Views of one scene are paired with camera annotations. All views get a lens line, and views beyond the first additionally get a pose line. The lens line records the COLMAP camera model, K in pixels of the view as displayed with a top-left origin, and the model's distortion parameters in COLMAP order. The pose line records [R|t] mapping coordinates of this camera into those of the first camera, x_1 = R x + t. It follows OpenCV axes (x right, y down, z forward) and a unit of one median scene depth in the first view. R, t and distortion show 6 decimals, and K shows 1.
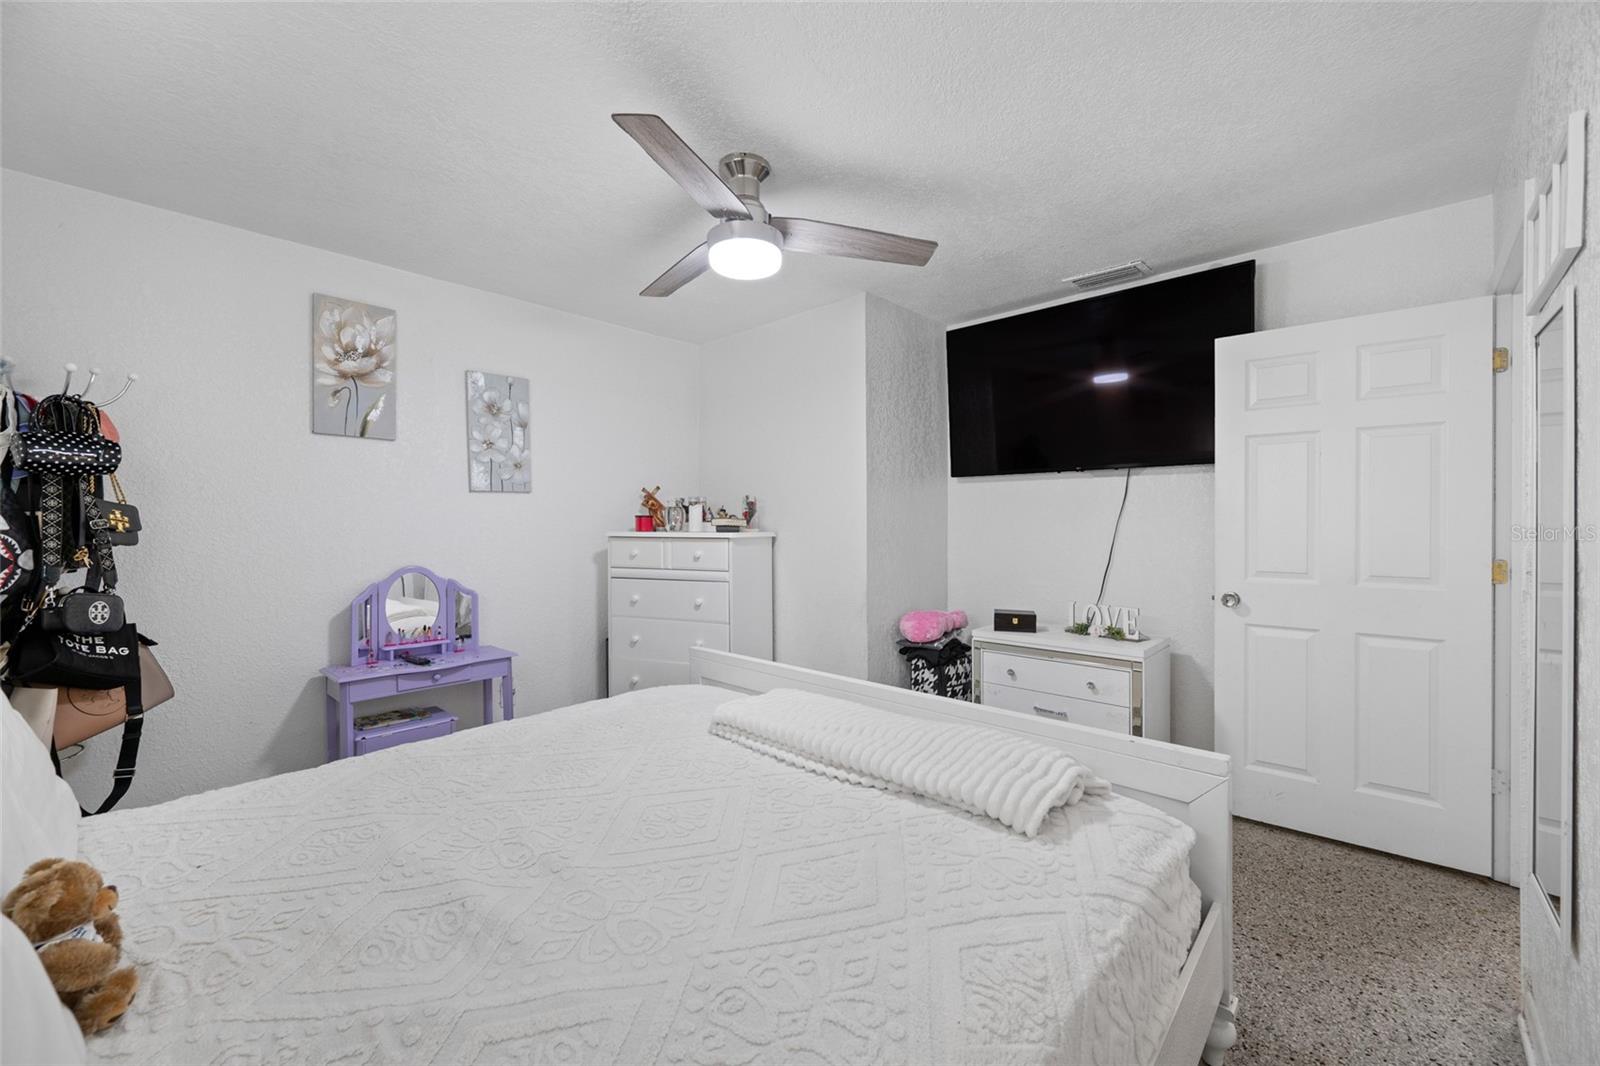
lens RADIAL K [[640.9, 0, 804.6], [0, 640.9, 535.1], [0, 0, 1]] dist [0.000904, -0.000172]
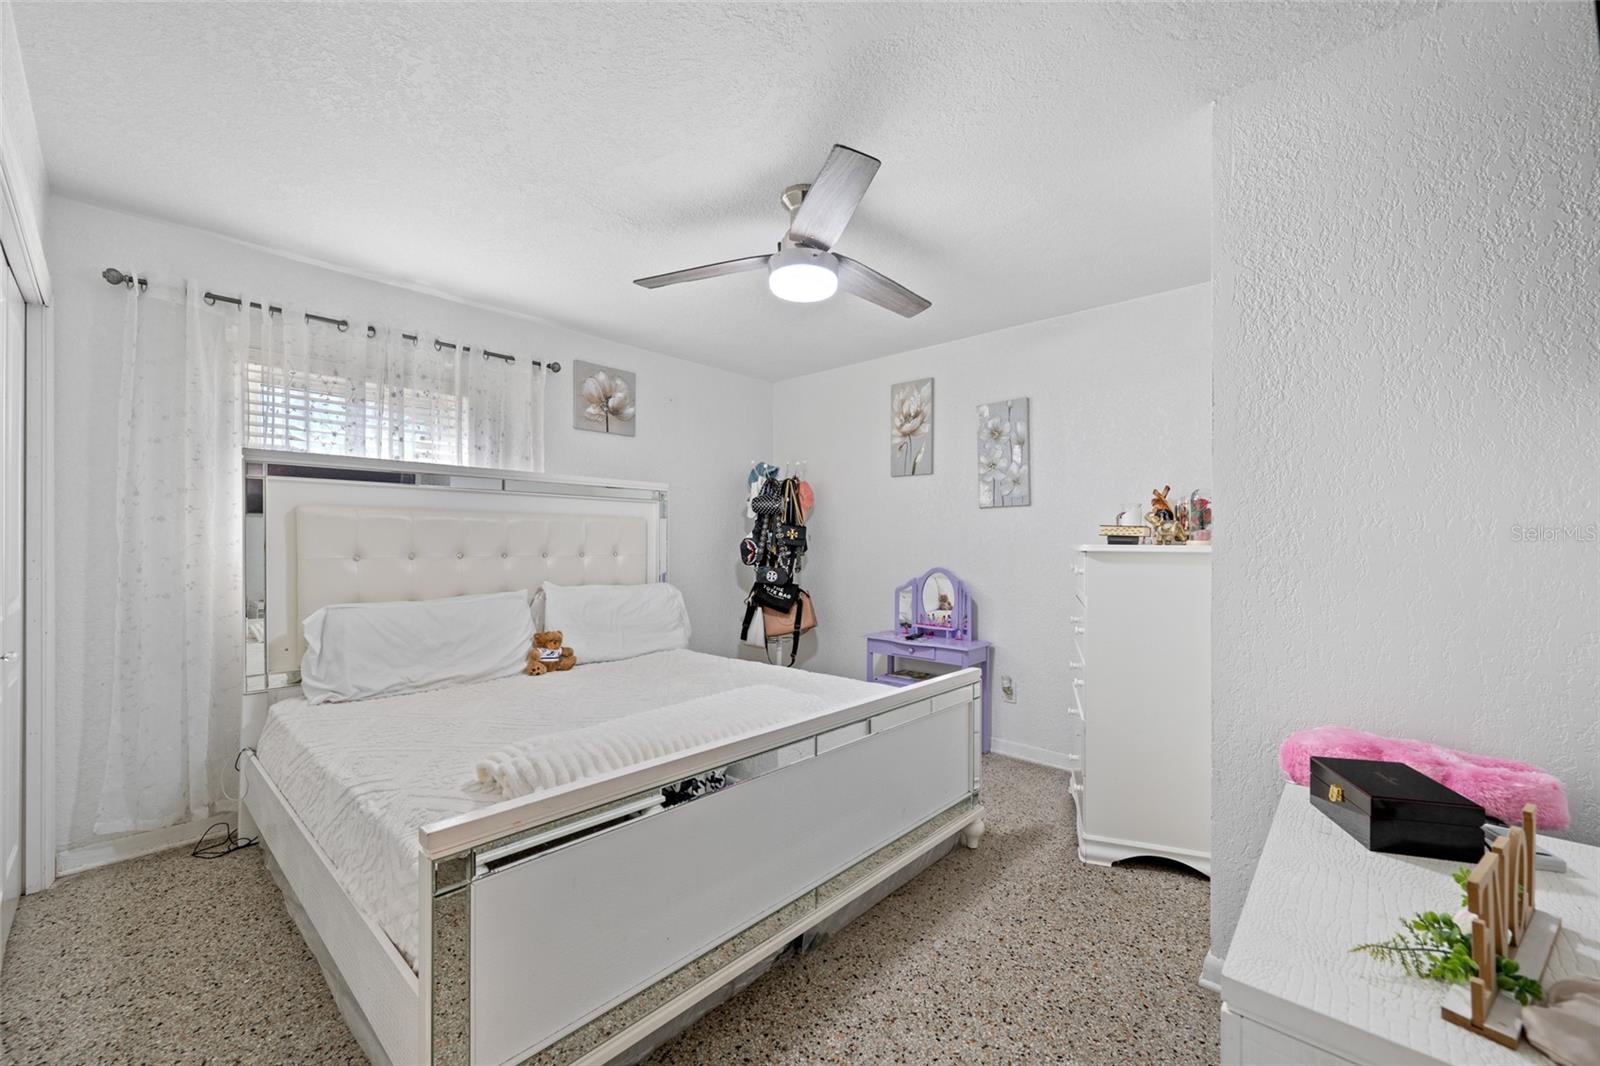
lens RADIAL K [[640.9, 0, 804.6], [0, 640.9, 535.1], [0, 0, 1]] dist [0.000904, -0.000172]
pose [[-0.011989, -0.010348, -0.999875, 0.717901], [-0.024569, 0.999648, -0.010051, 0.000751], [0.999626, 0.024446, -0.012239, 0.765515]]
